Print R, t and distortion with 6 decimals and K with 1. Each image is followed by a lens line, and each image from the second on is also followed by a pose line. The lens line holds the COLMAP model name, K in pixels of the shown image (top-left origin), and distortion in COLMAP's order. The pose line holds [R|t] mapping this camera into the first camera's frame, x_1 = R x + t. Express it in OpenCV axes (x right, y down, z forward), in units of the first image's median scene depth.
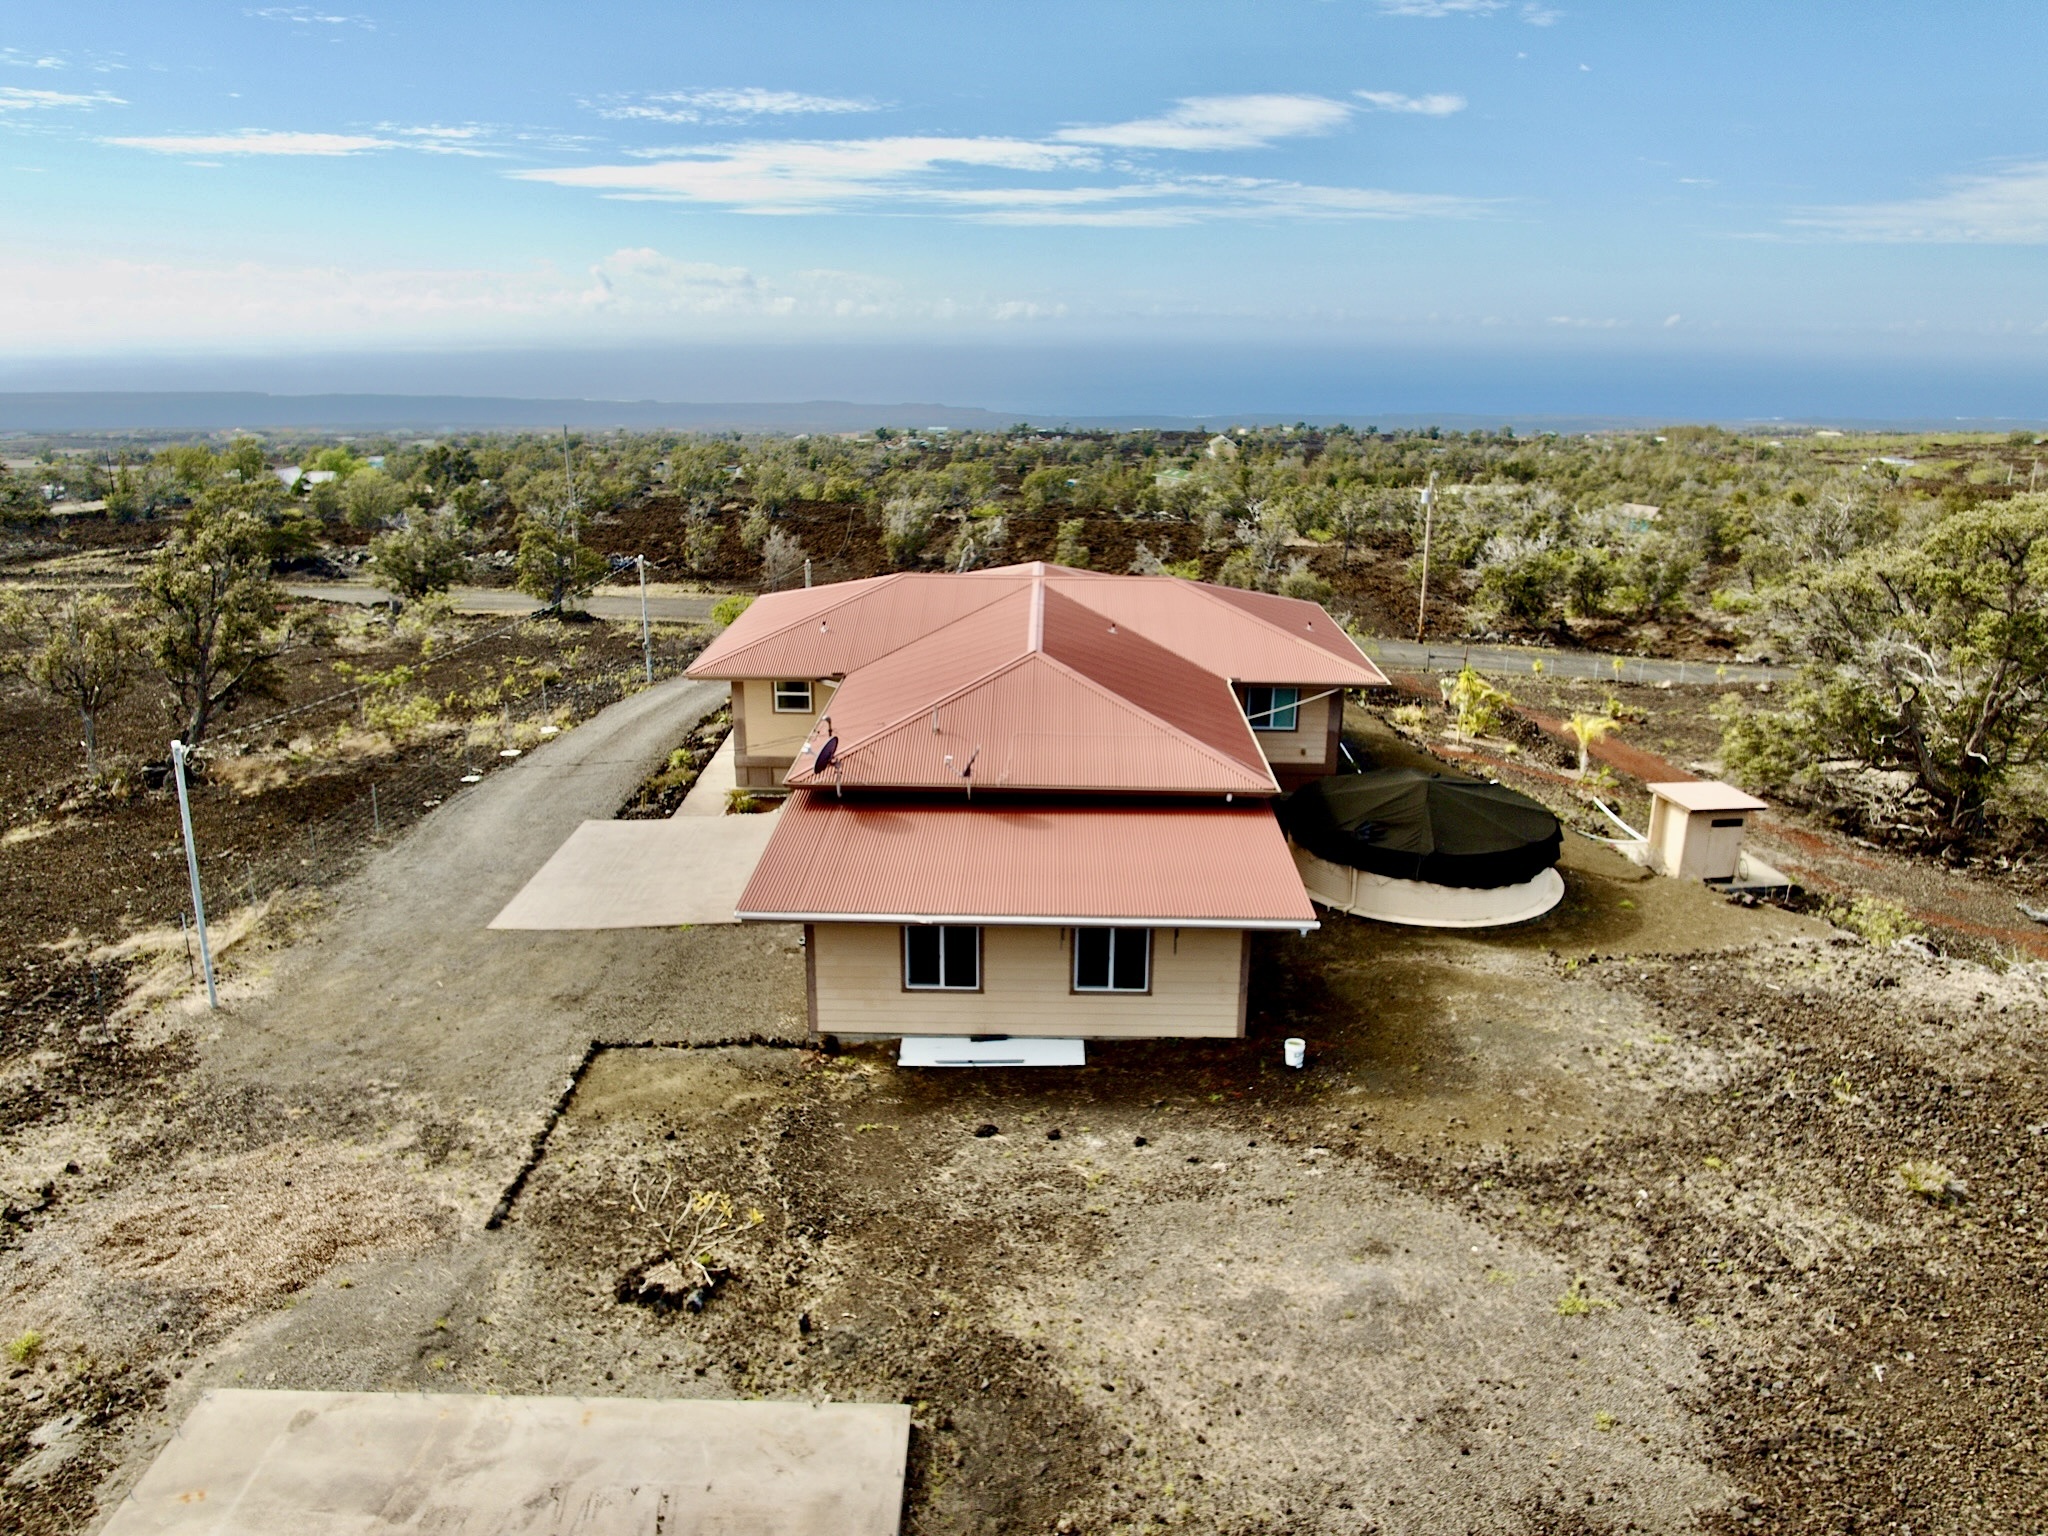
lens RADIAL K [[1491.2, 0, 1024.0], [0, 1491.2, 768.0], [0, 0, 1]] dist [-0.002313, -0.002373]
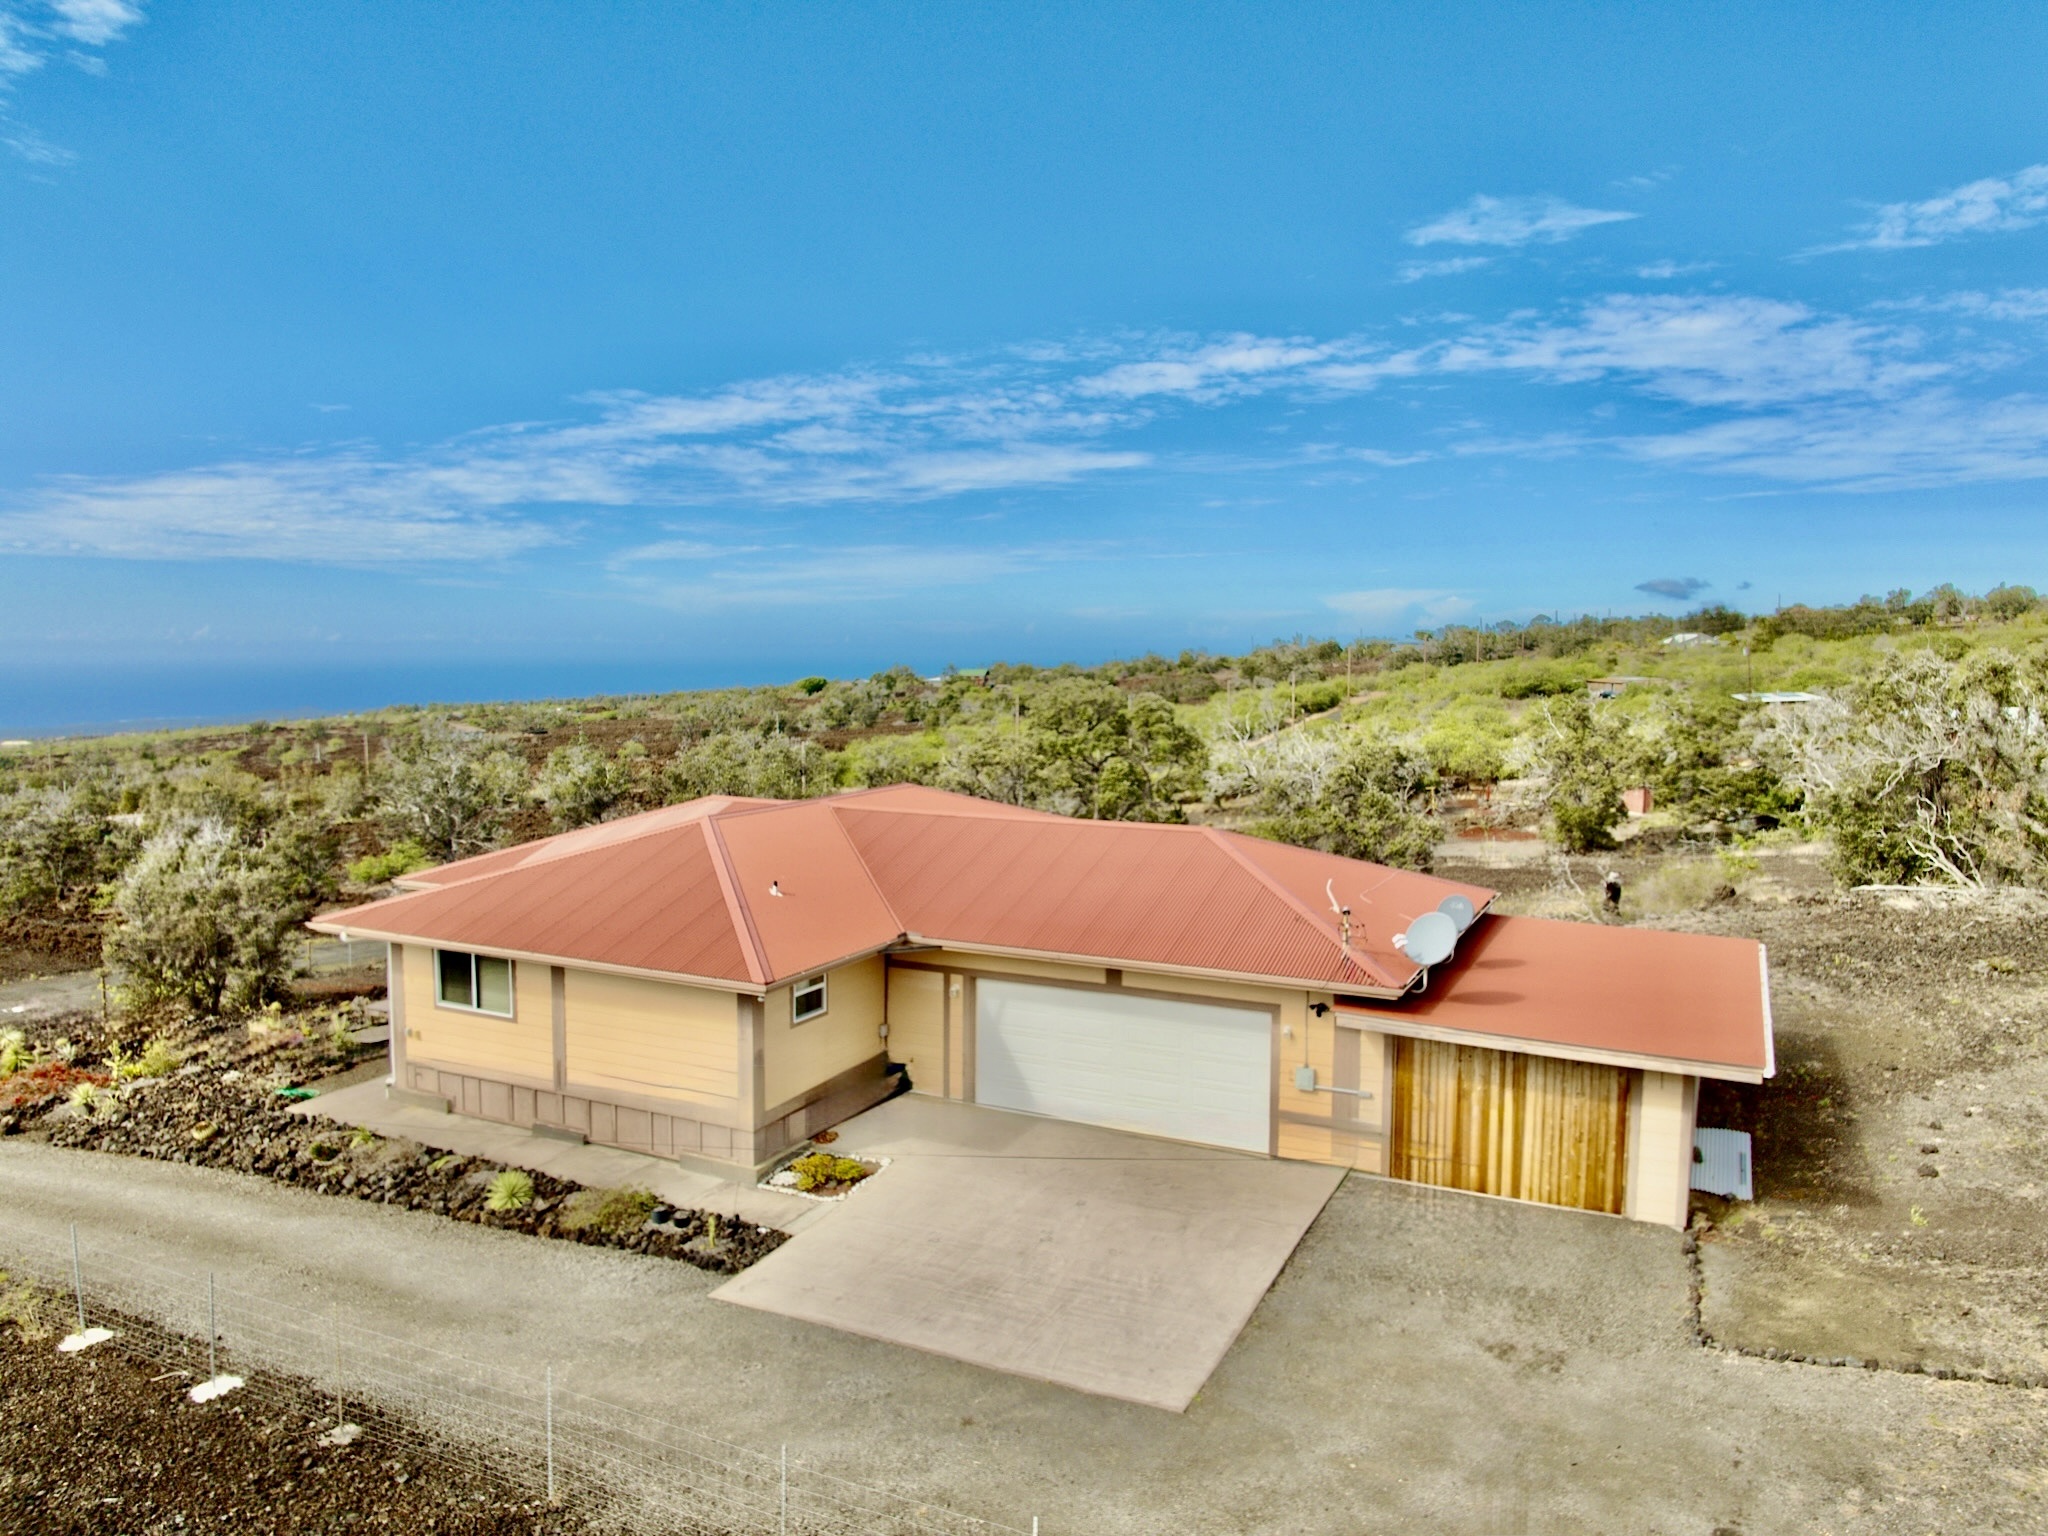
lens RADIAL K [[1491.2, 0, 1024.0], [0, 1491.2, 768.0], [0, 0, 1]] dist [-0.002313, -0.002373]
pose [[0.413056, -0.096542, 0.905574, -0.703627], [0.277171, 0.960520, -0.024025, -0.101530], [-0.867503, 0.260923, 0.423507, 0.618189]]
